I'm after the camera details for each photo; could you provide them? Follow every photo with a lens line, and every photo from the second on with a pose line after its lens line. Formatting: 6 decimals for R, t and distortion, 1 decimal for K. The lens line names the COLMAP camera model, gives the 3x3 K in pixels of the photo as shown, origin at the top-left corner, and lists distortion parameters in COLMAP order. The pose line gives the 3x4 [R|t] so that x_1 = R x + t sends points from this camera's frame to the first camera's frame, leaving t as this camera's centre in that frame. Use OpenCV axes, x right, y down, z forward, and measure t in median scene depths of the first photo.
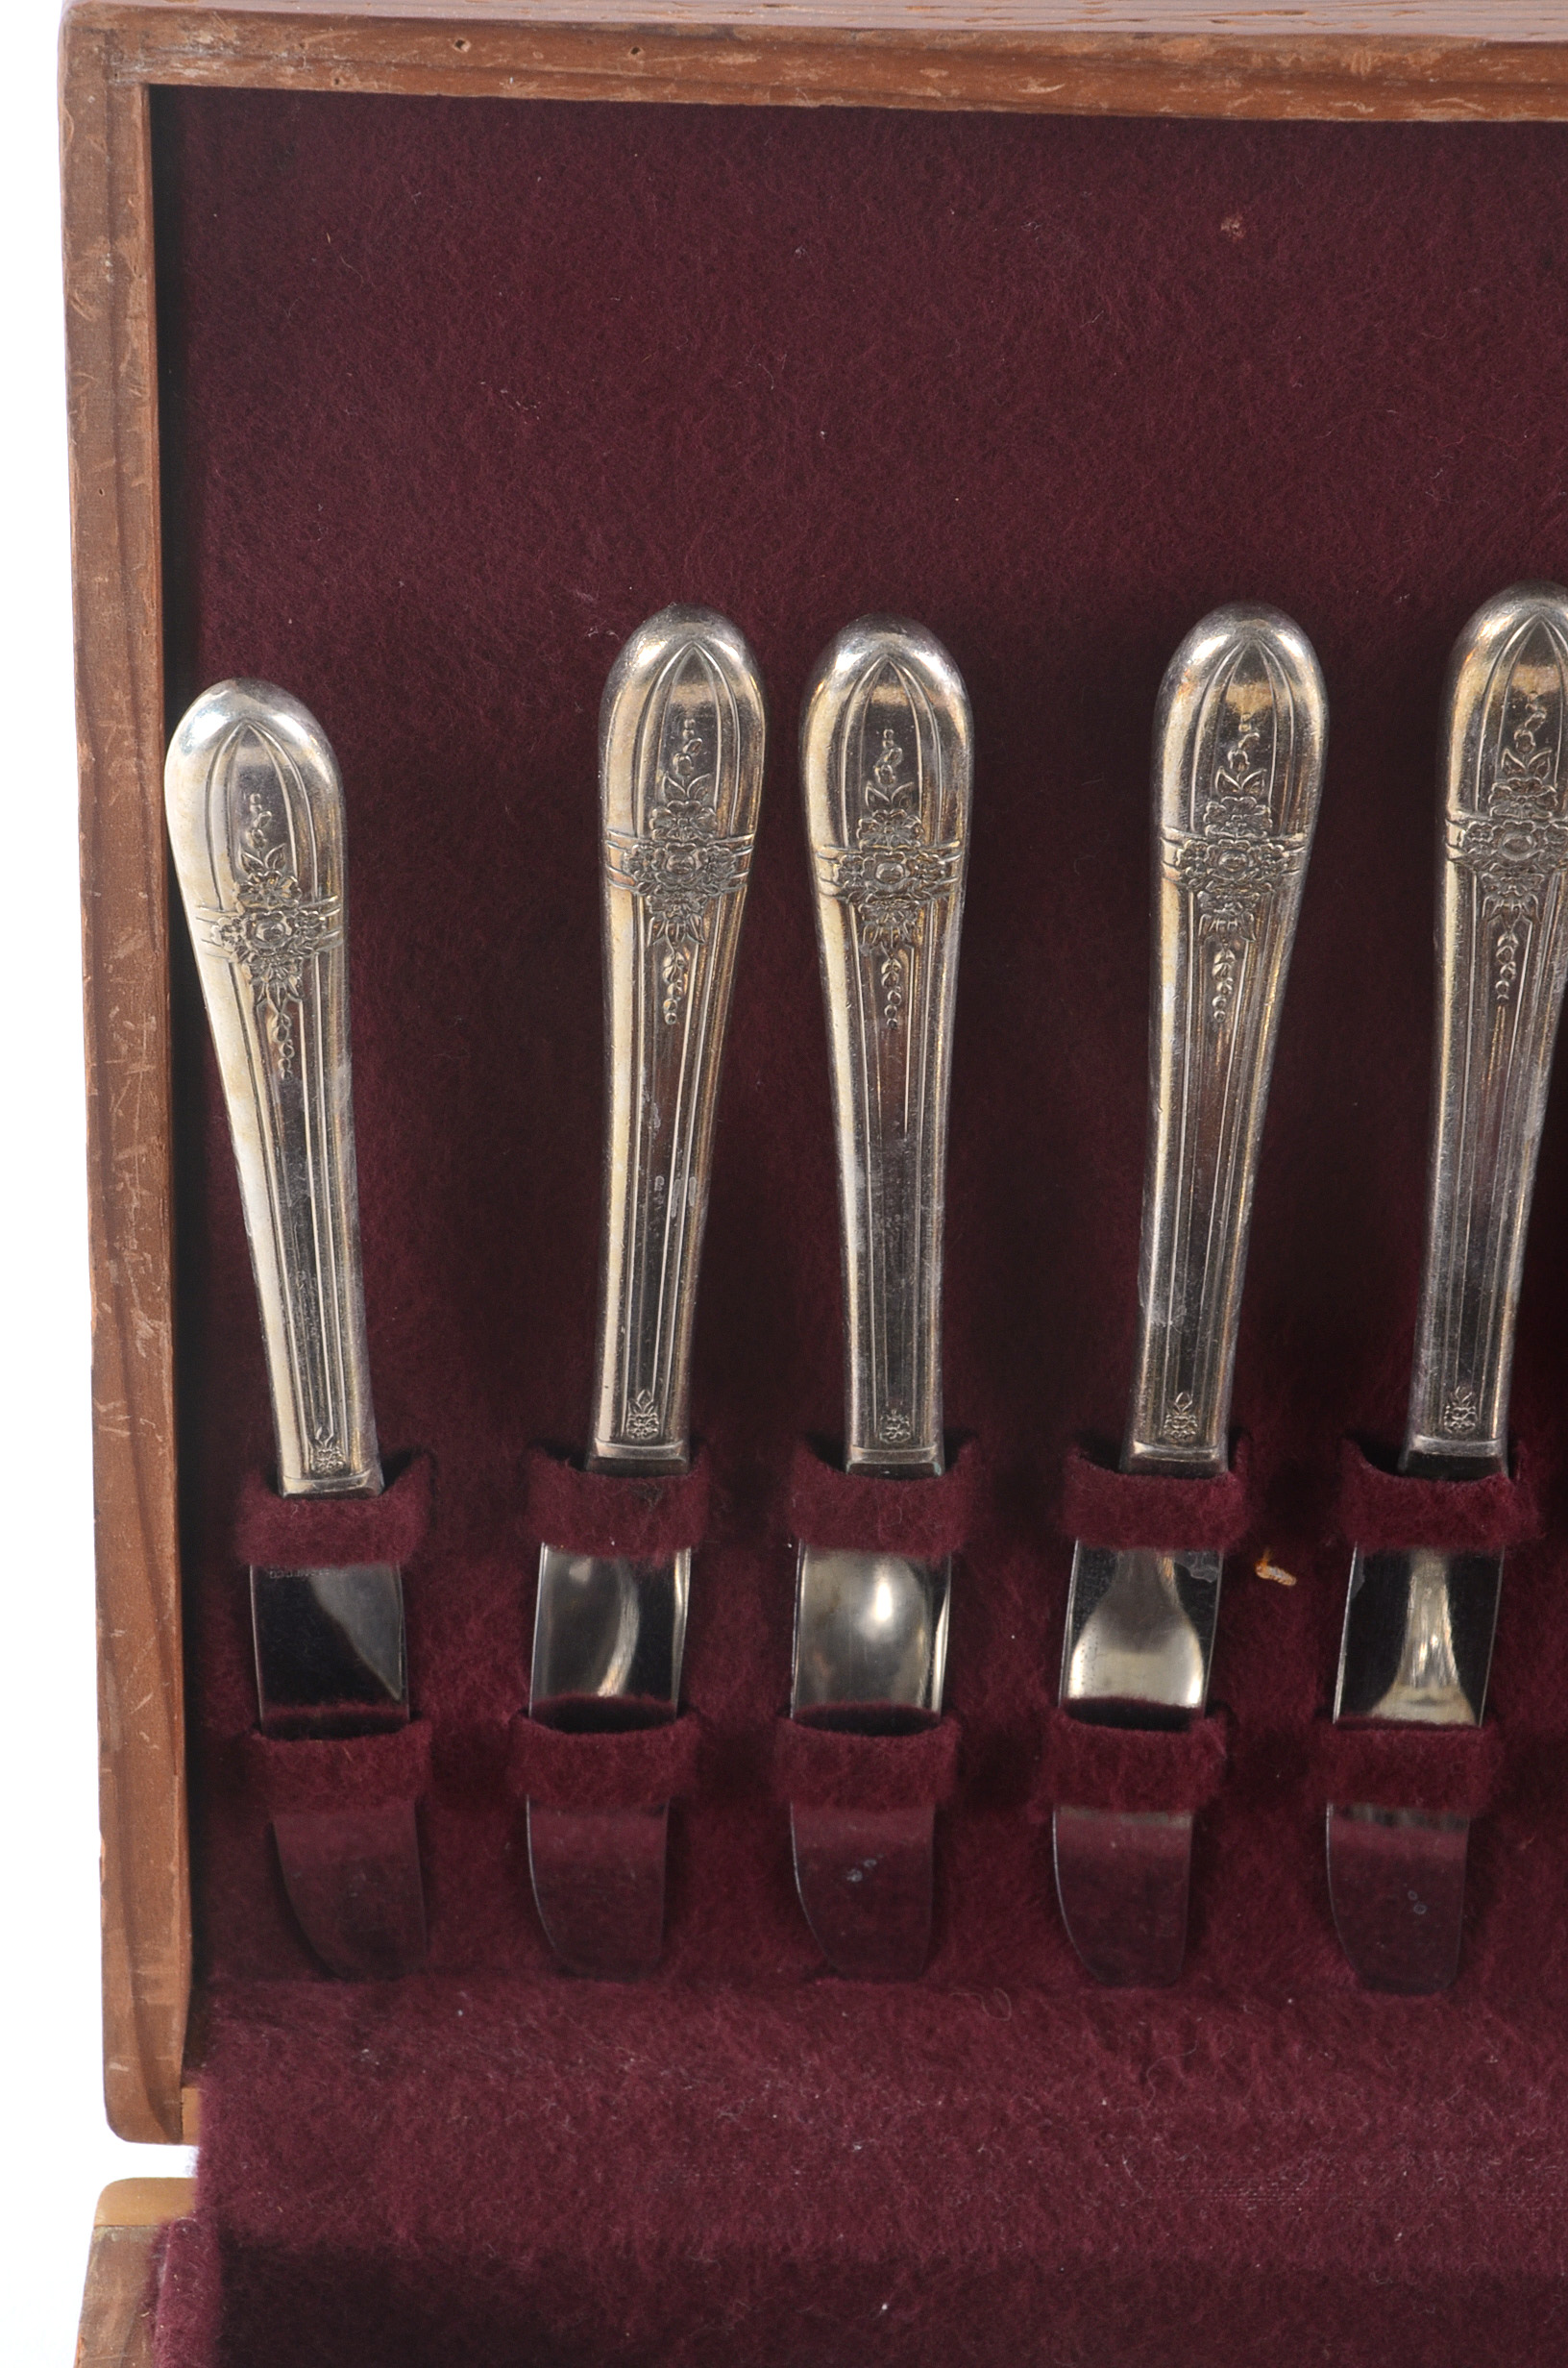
lens RADIAL K [[9100.3, 0, 783.1], [0, 9100.3, 1191.5], [0, 0, 1]] dist [0.978775, 3.131239]
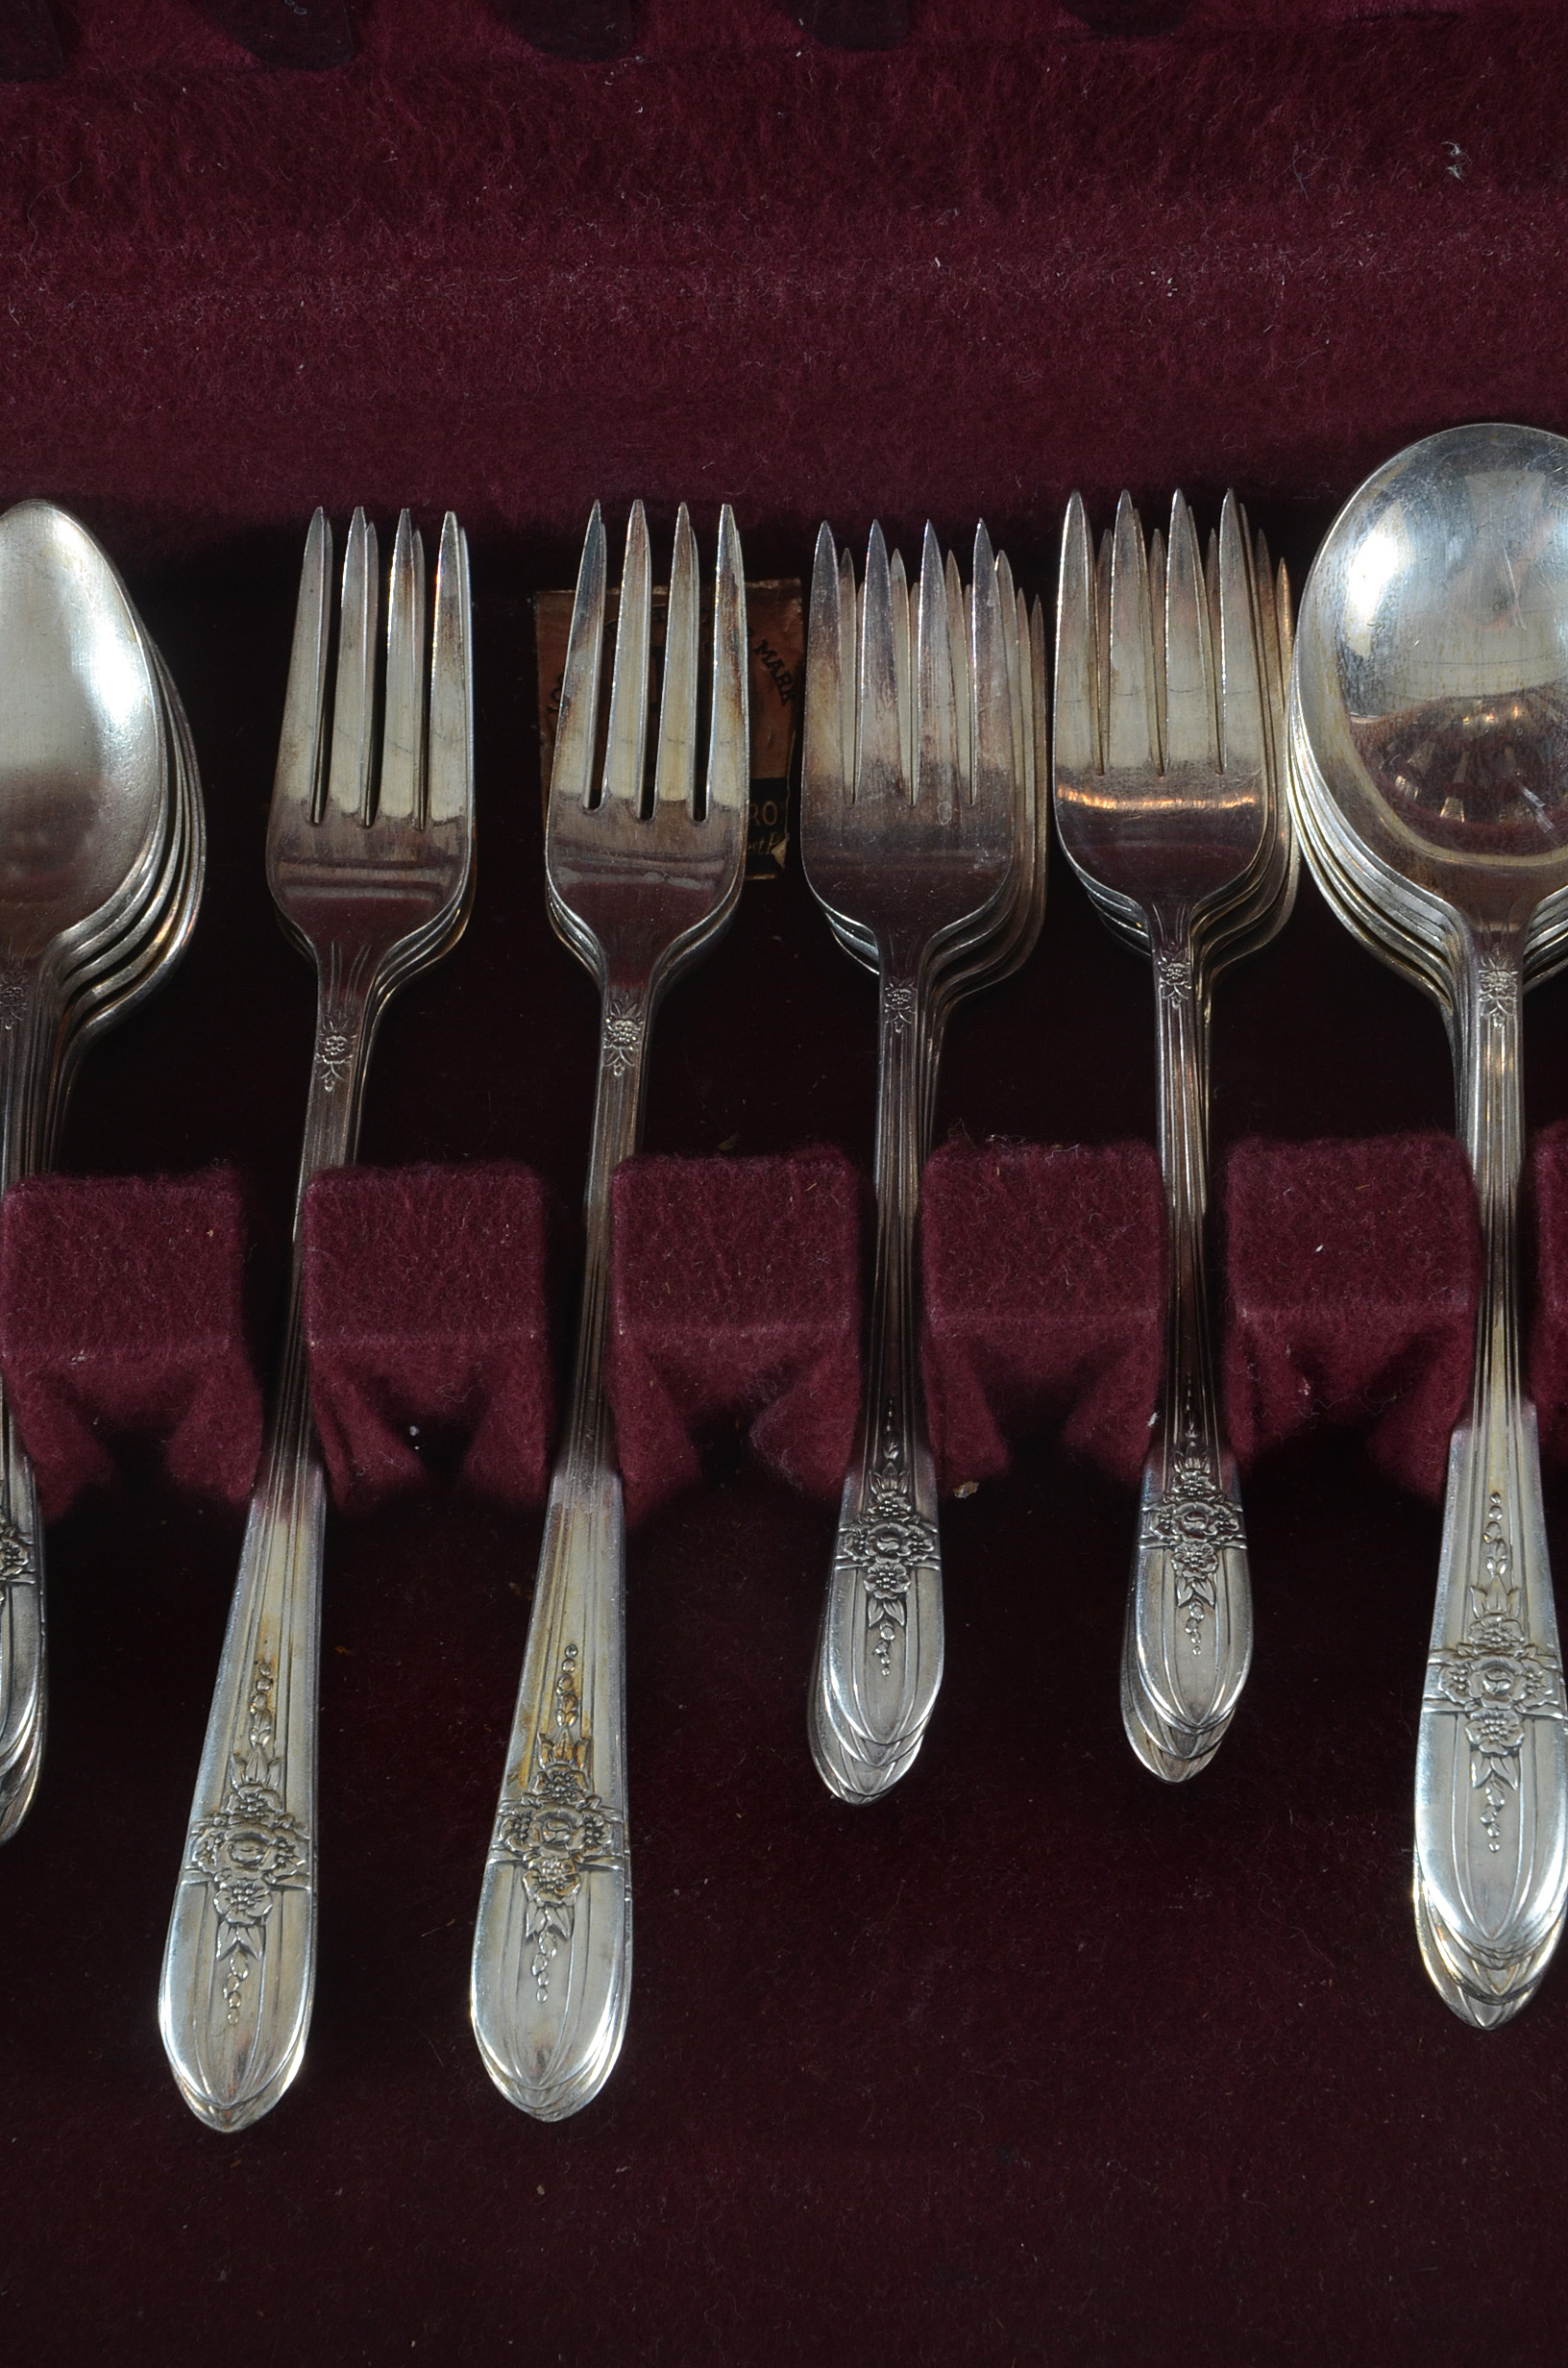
lens RADIAL K [[6672.7, 0, 784.0], [0, 6672.7, 1184.0], [0, 0, 1]] dist [0.609224, 0.847934]
pose [[0.997378, -0.057232, -0.044296, 0.144262], [0.072211, 0.827775, 0.556394, -0.209374], [0.004824, -0.558134, 0.829737, 0.360464]]
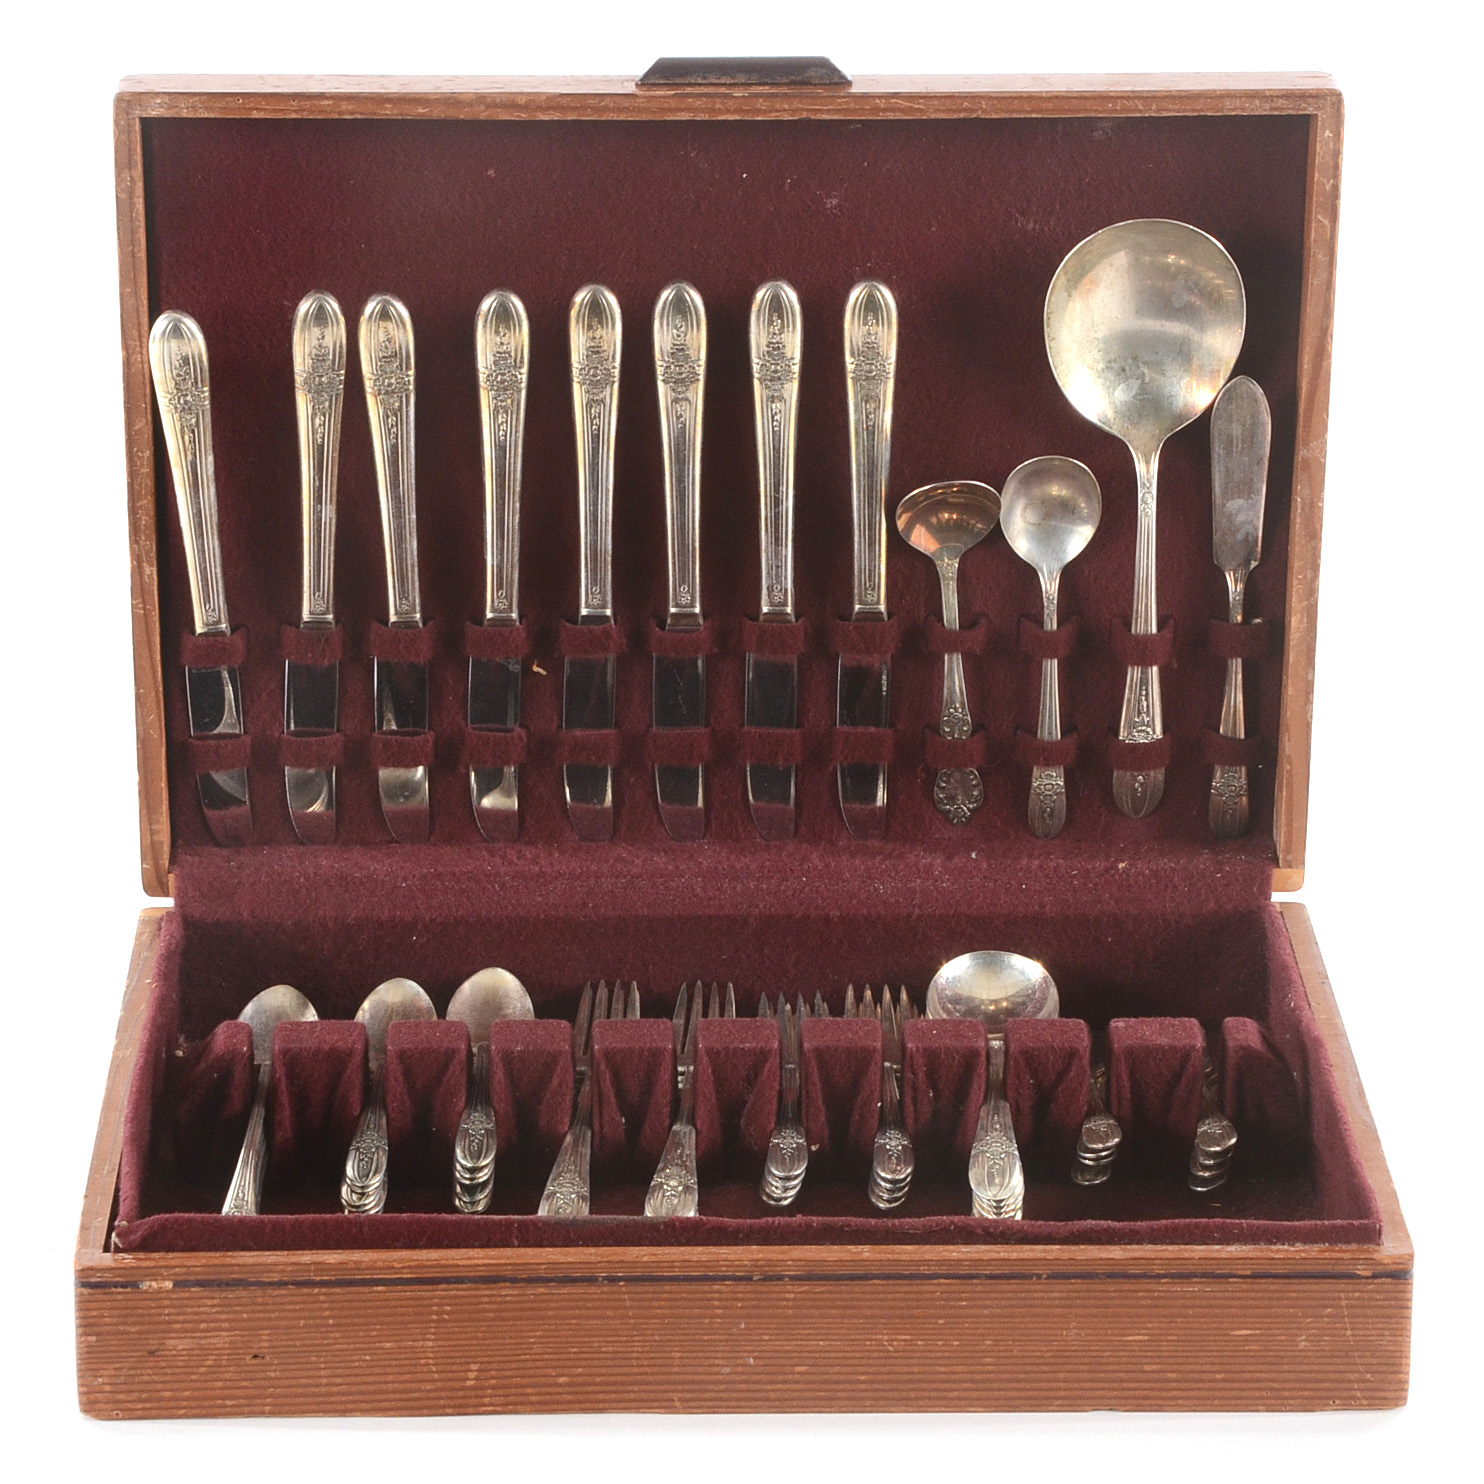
lens RADIAL K [[5827.6, 0, 742.0], [0, 5827.6, 742.0], [0, 0, 1]] dist [0.435735, 2.699180]
pose [[0.999016, -0.031899, 0.030817, 0.059286], [0.037805, 0.975773, -0.215492, 0.460570], [-0.023196, 0.216445, 0.976019, -0.804567]]
